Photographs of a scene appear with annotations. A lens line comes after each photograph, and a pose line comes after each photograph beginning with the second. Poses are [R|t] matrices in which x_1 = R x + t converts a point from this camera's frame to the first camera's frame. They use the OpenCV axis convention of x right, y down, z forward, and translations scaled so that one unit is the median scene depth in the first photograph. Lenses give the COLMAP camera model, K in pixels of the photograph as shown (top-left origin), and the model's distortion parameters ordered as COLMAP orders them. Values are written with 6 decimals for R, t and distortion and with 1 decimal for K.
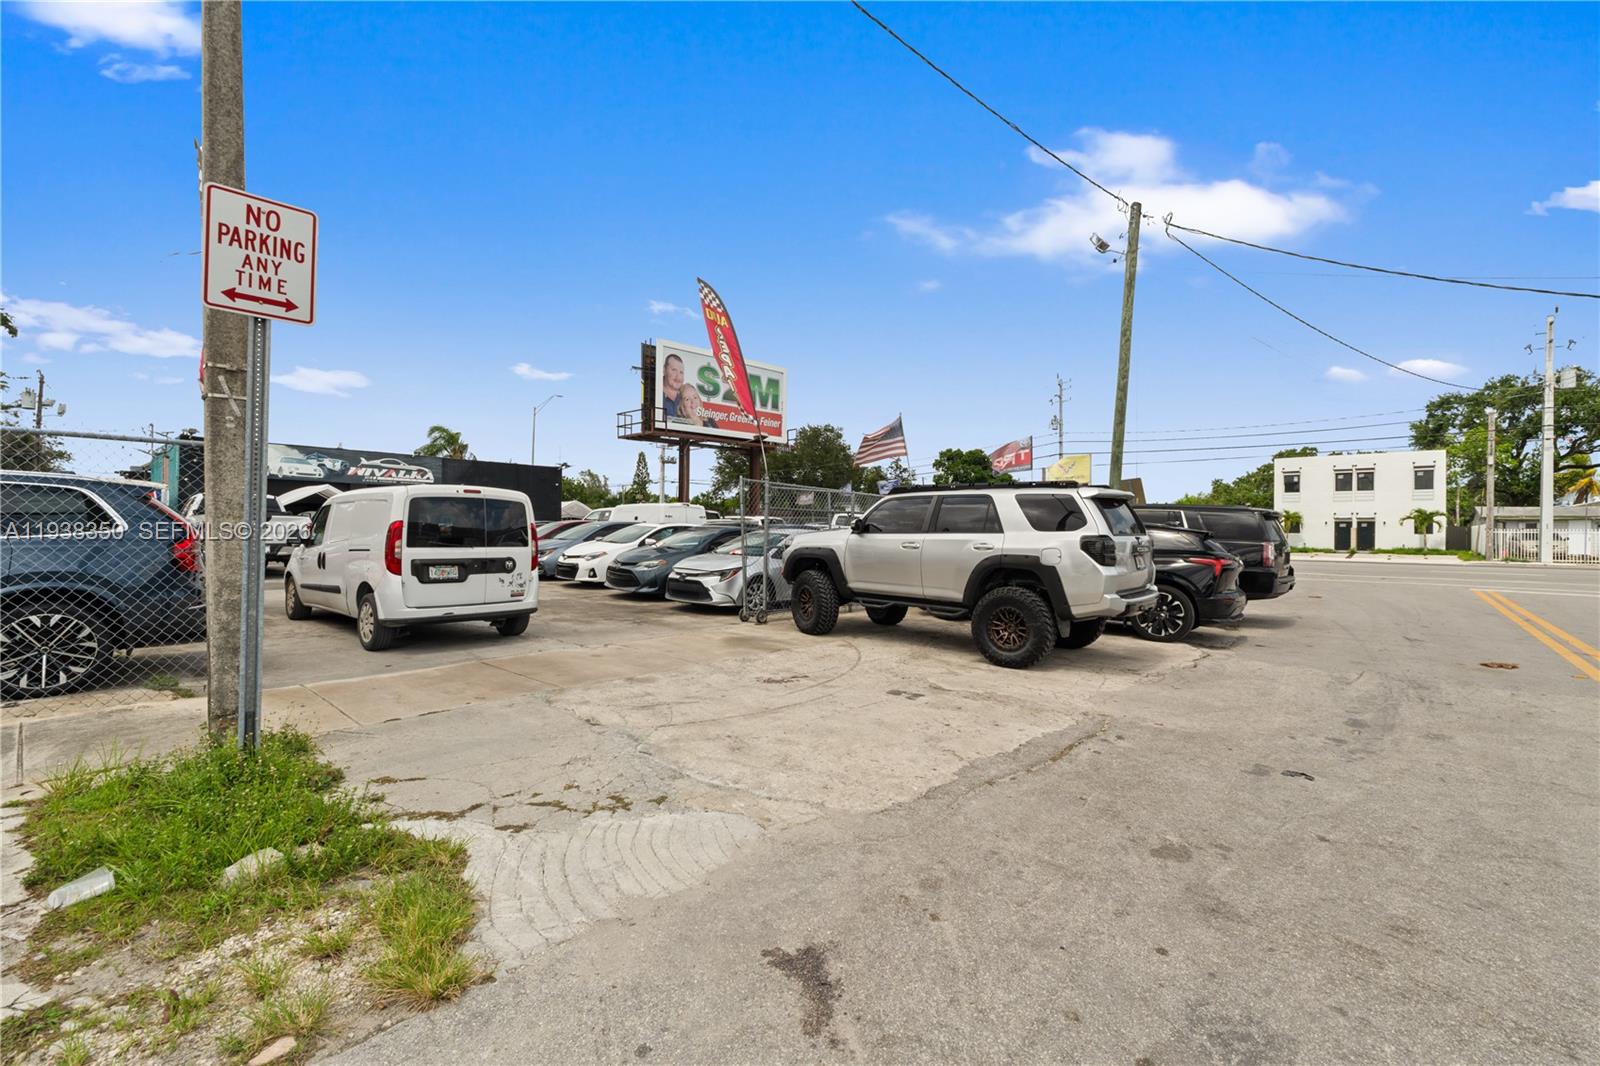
lens RADIAL K [[711.6, 0, 809.1], [0, 711.6, 528.8], [0, 0, 1]] dist [-0.001201, -0.000237]
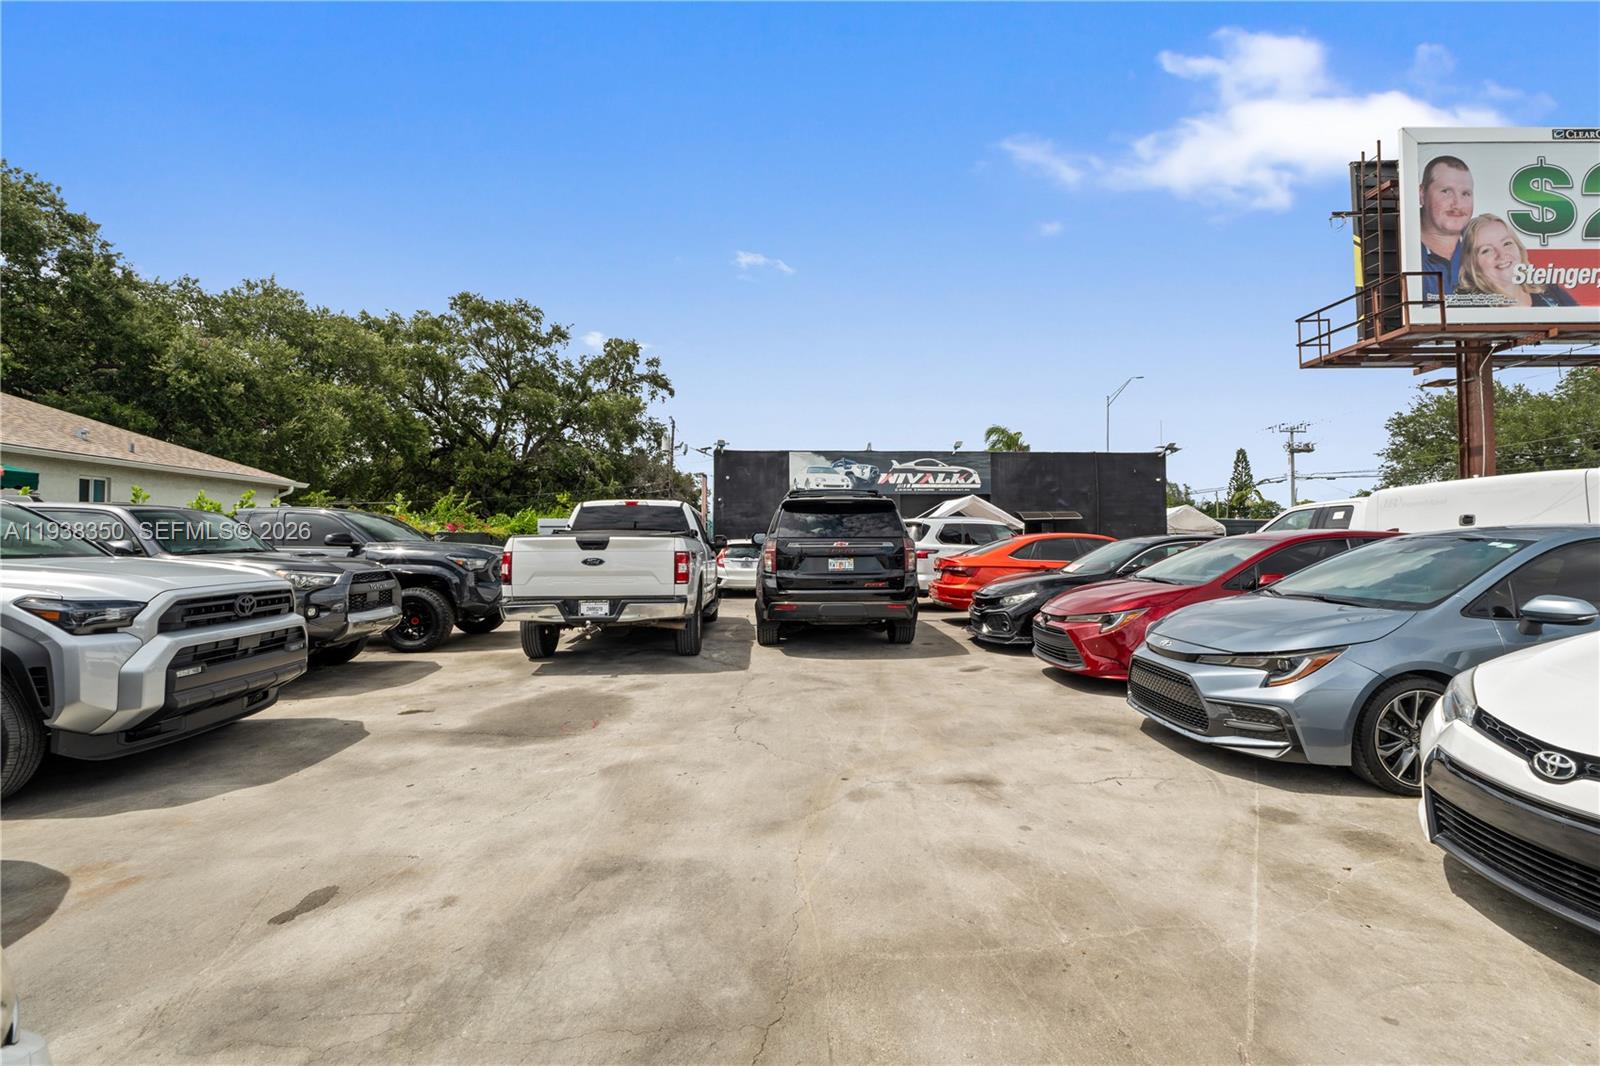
lens RADIAL K [[711.6, 0, 809.4], [0, 711.6, 534.8], [0, 0, 1]] dist [-0.001201, -0.000237]
pose [[0.725133, -0.028863, -0.688004, -0.173526], [0.017059, 0.999567, -0.023955, -0.003540], [0.688398, 0.005634, 0.725311, 0.389018]]
